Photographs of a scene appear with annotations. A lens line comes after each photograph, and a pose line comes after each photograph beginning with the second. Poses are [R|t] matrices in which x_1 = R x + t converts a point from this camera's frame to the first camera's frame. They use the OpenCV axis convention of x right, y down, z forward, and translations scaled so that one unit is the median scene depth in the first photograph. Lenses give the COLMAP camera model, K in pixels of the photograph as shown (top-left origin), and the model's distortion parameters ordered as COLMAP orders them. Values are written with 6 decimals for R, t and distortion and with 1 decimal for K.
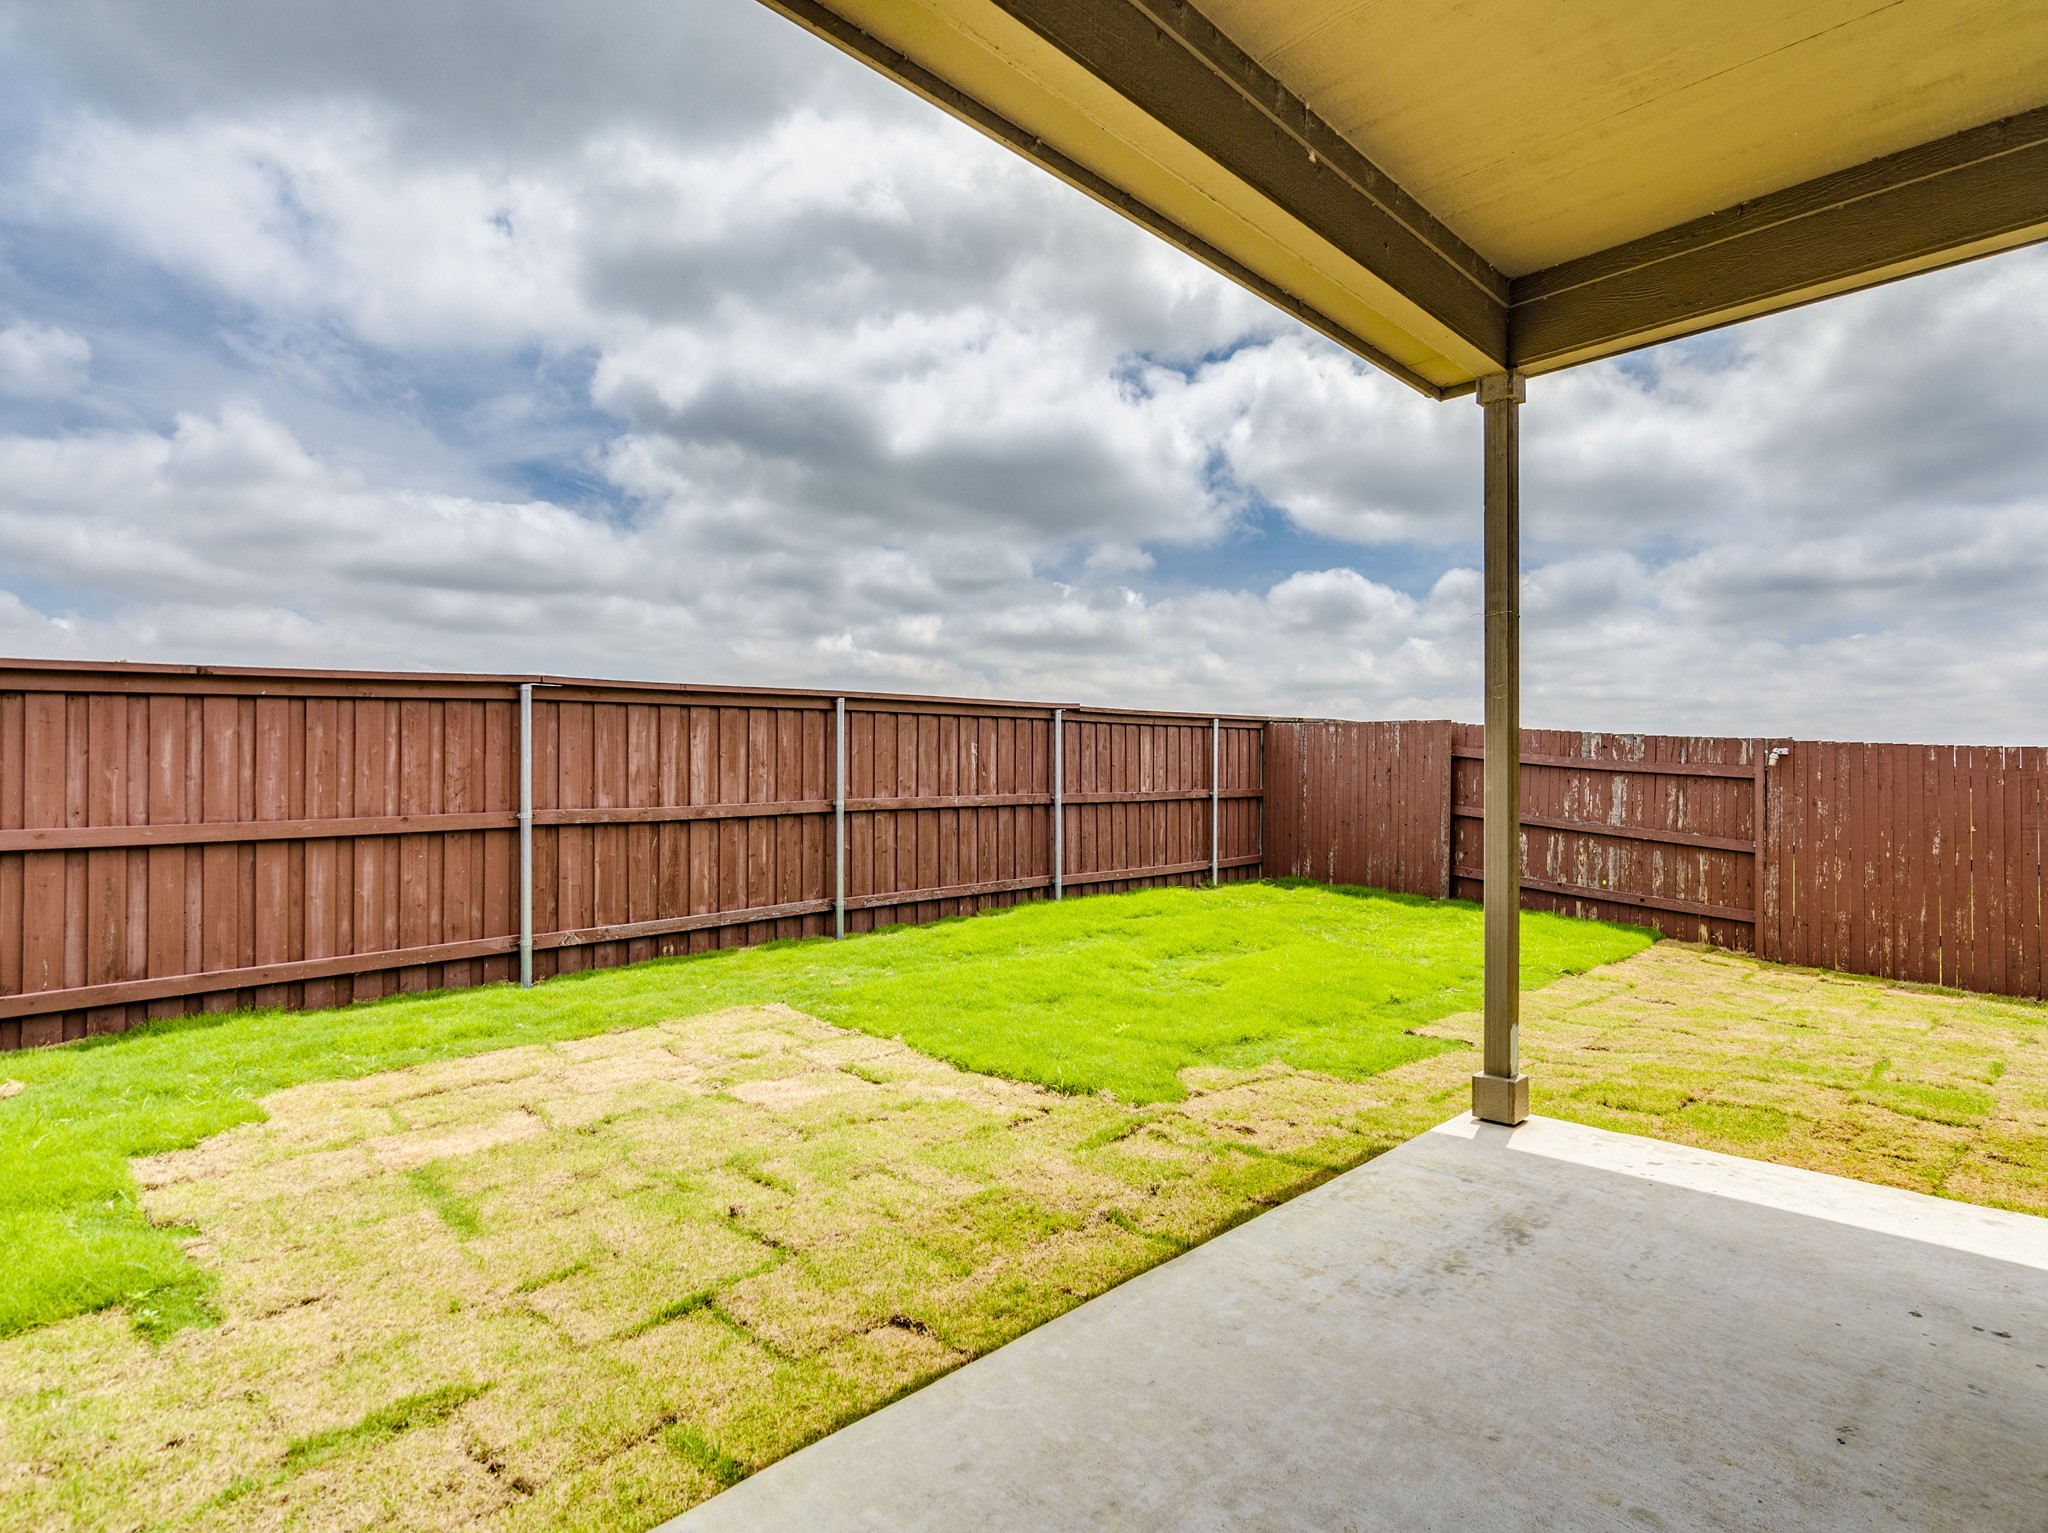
lens RADIAL K [[1058.1, 0, 1010.7], [0, 1058.1, 774.3], [0, 0, 1]] dist [-0.002540, 0.001467]
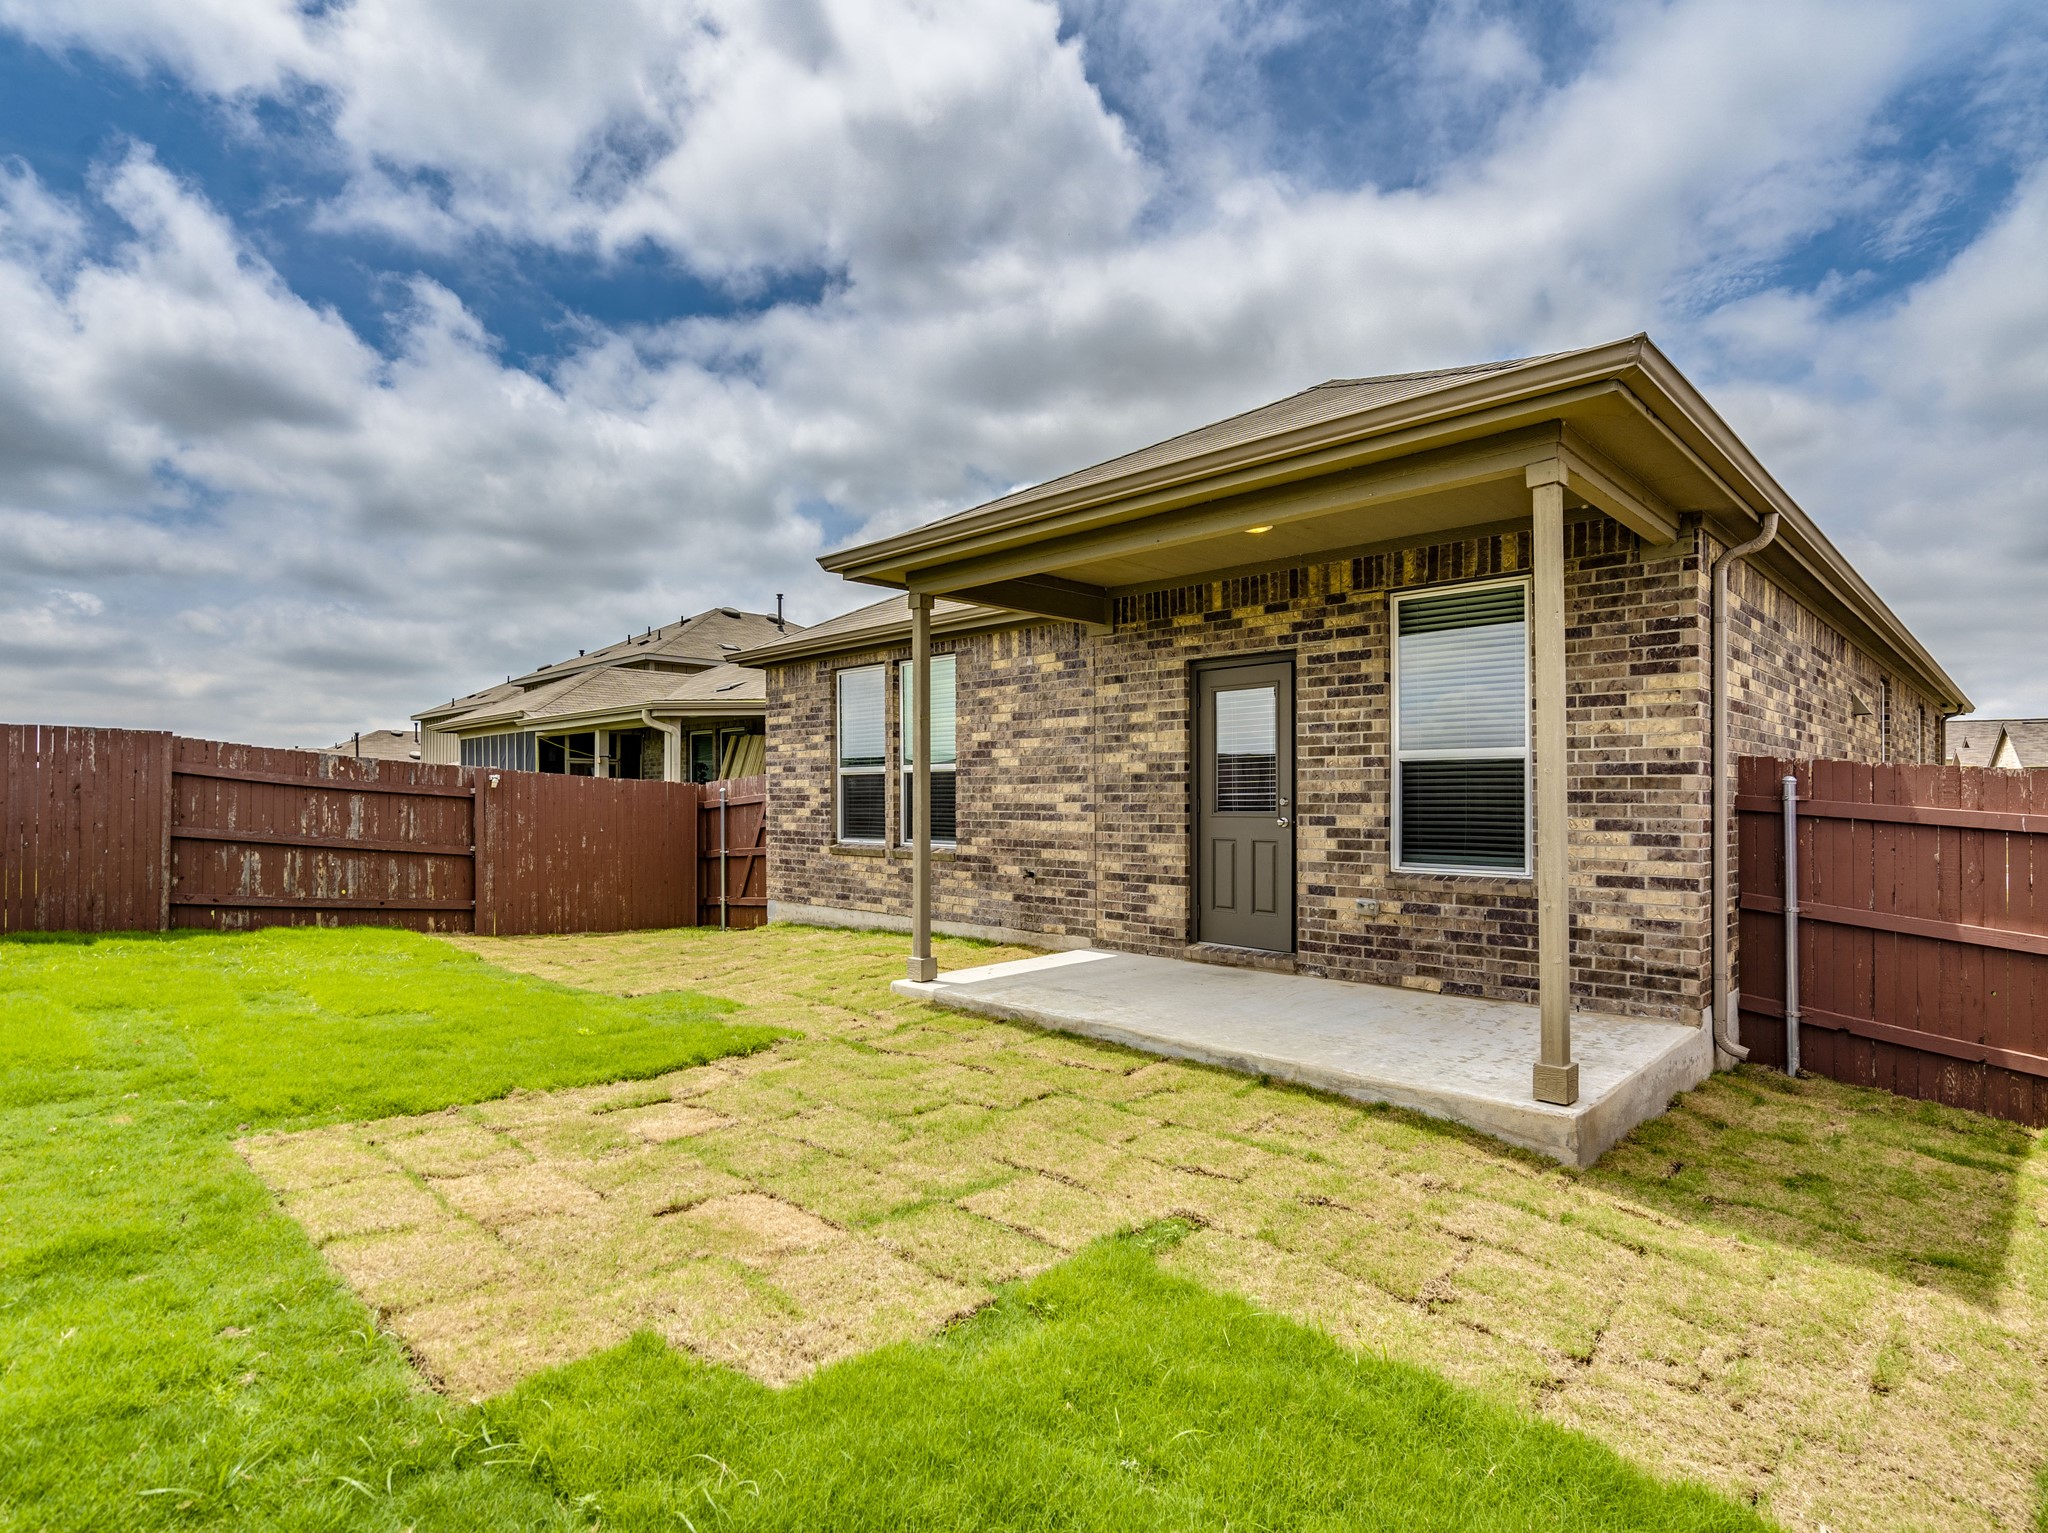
lens RADIAL K [[1058.1, 0, 1017.1], [0, 1058.1, 774.9], [0, 0, 1]] dist [-0.002540, 0.001467]
pose [[-0.004973, 0.020577, 0.999776, -0.545718], [-0.009231, 0.999745, -0.020622, -0.002825], [-0.999945, -0.009332, -0.004782, 0.311617]]
